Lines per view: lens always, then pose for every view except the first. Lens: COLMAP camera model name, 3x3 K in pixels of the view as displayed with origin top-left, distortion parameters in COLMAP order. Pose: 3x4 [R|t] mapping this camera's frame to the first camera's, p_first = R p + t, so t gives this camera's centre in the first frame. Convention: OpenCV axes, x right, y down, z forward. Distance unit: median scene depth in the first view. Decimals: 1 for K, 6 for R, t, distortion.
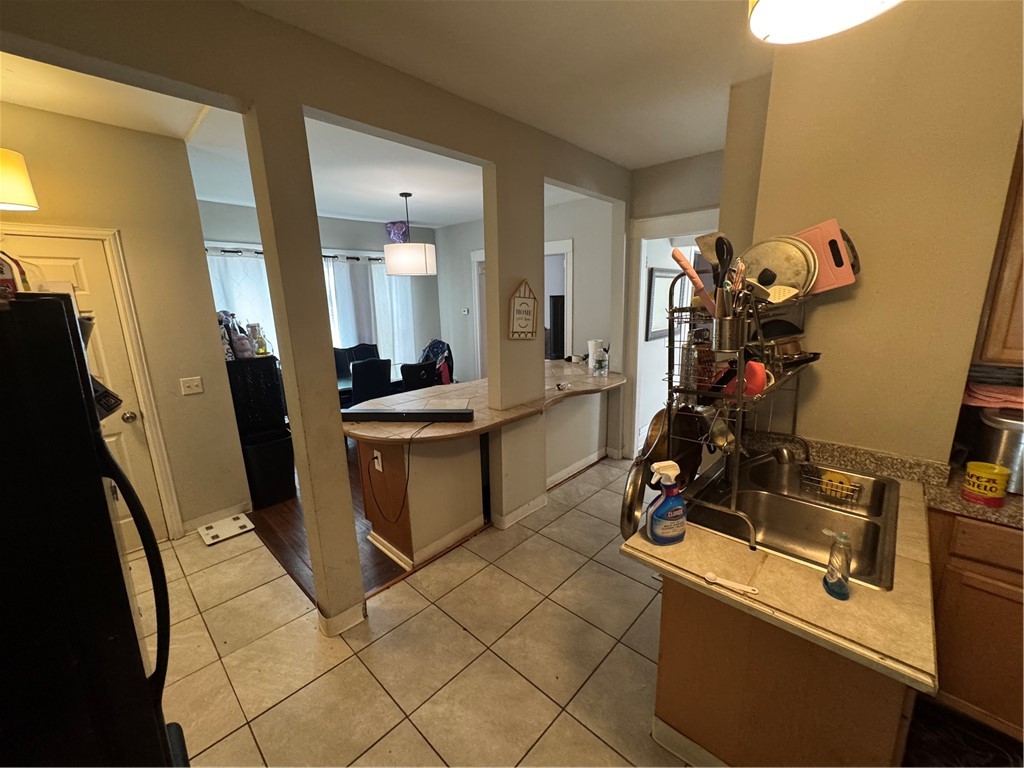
lens RADIAL K [[411.4, 0, 514.4], [0, 411.4, 386.4], [0, 0, 1]] dist [-0.002539, 0.000280]
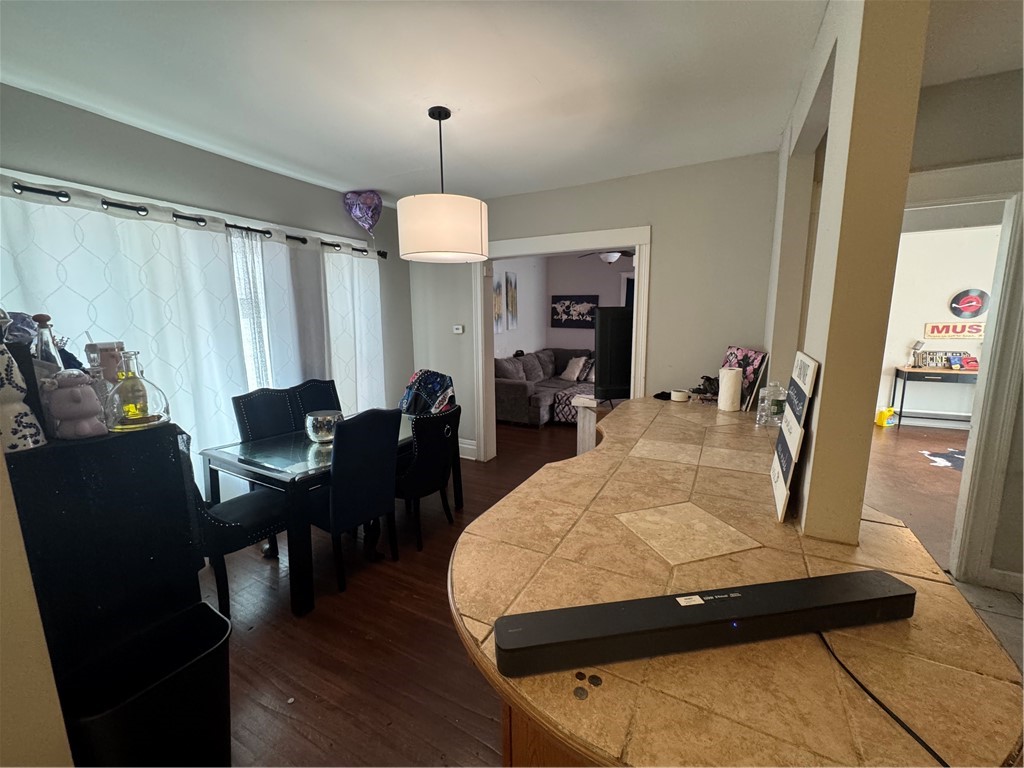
lens RADIAL K [[411.4, 0, 517.2], [0, 411.4, 381.5], [0, 0, 1]] dist [-0.002539, 0.000280]
pose [[0.964975, -0.025878, 0.261061, -0.353546], [0.044948, 0.996717, -0.067341, -0.070142], [-0.258462, 0.076717, 0.962971, 0.513786]]
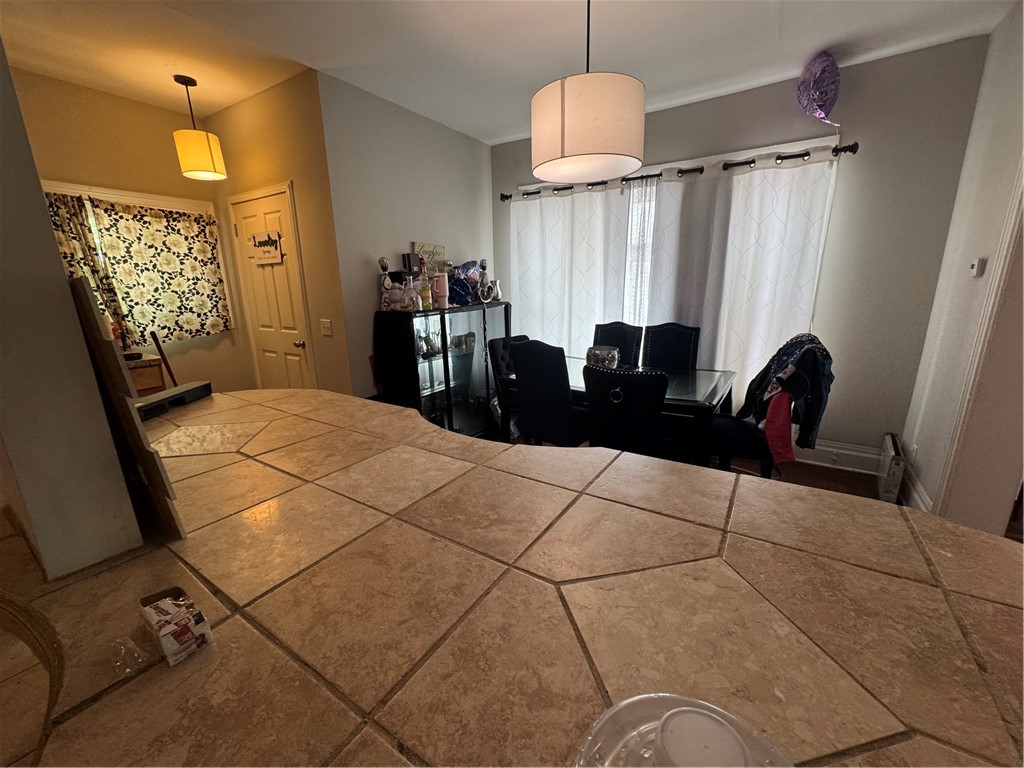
lens RADIAL K [[411.4, 0, 516.1], [0, 411.4, 382.4], [0, 0, 1]] dist [-0.002539, 0.000280]
pose [[0.174481, 0.253231, -0.951541, 0.261462], [-0.205306, 0.954481, 0.216368, -0.153860], [0.963019, 0.157605, 0.218529, 1.000293]]
